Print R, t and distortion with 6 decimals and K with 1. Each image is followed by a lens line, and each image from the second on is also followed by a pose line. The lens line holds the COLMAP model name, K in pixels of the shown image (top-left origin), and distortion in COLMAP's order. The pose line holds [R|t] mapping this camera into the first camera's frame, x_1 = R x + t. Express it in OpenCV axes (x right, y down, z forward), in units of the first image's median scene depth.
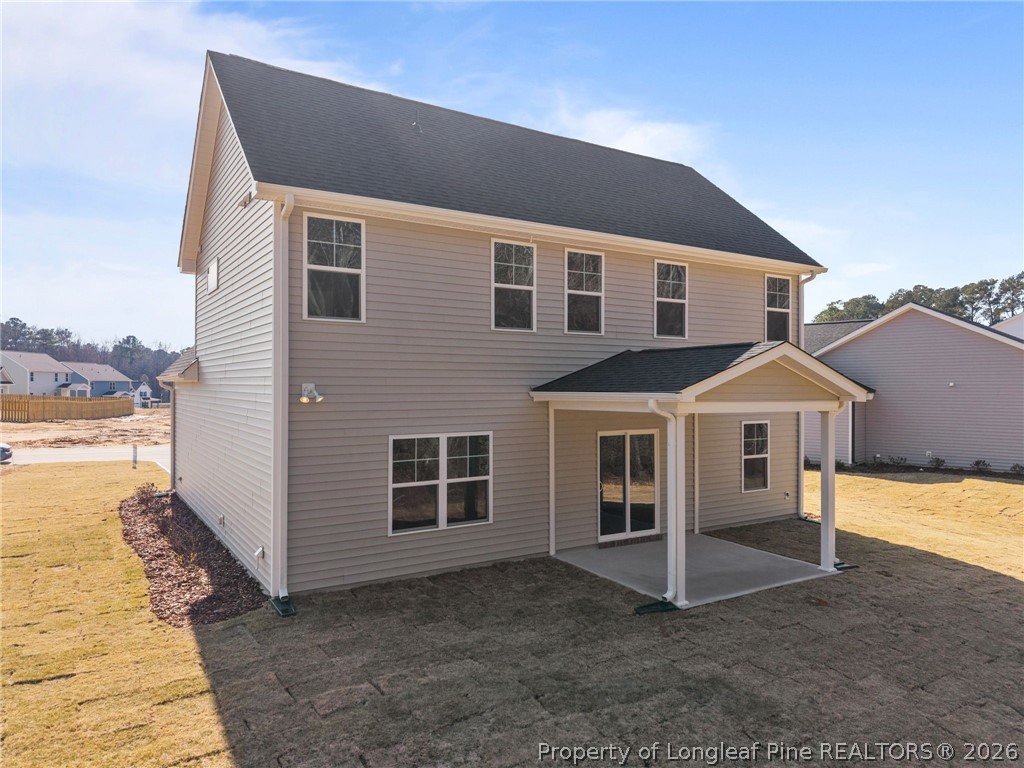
lens RADIAL K [[692.0, 0, 518.5], [0, 692.0, 383.6], [0, 0, 1]] dist [0.007279, -0.000117]
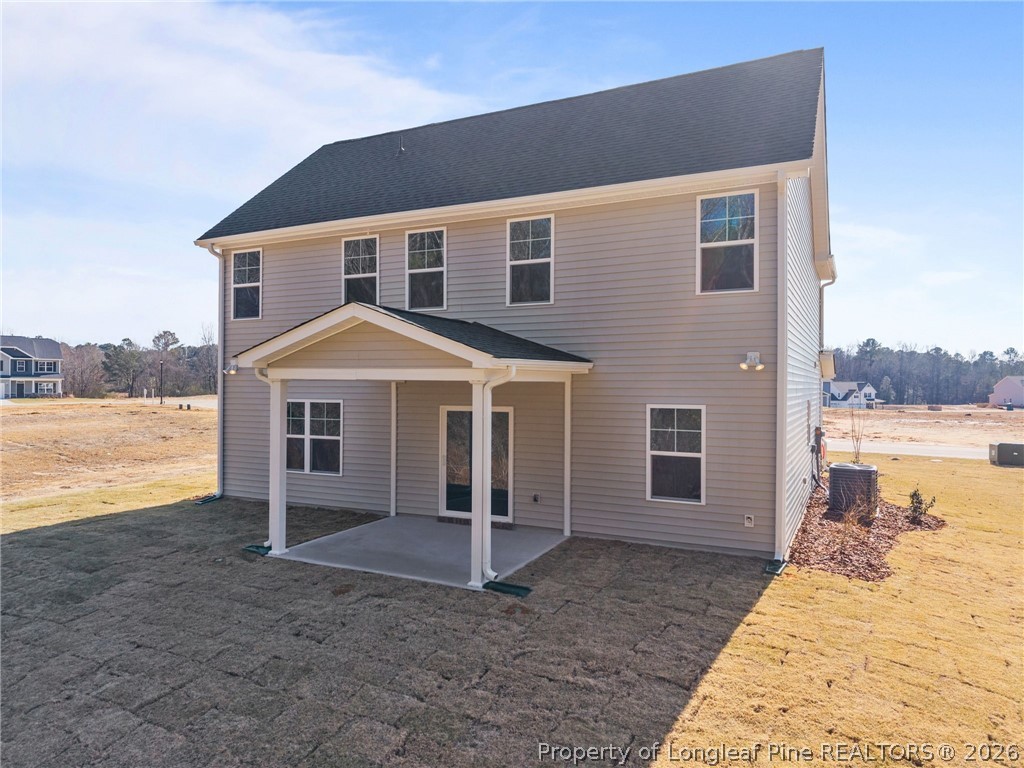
lens RADIAL K [[692.0, 0, 518.9], [0, 692.0, 384.0], [0, 0, 1]] dist [0.007279, -0.000117]
pose [[0.520396, -0.002421, -0.853922, 1.122460], [-0.000756, 0.999994, -0.003295, 0.044432], [0.853925, 0.002361, 0.520391, 0.622307]]
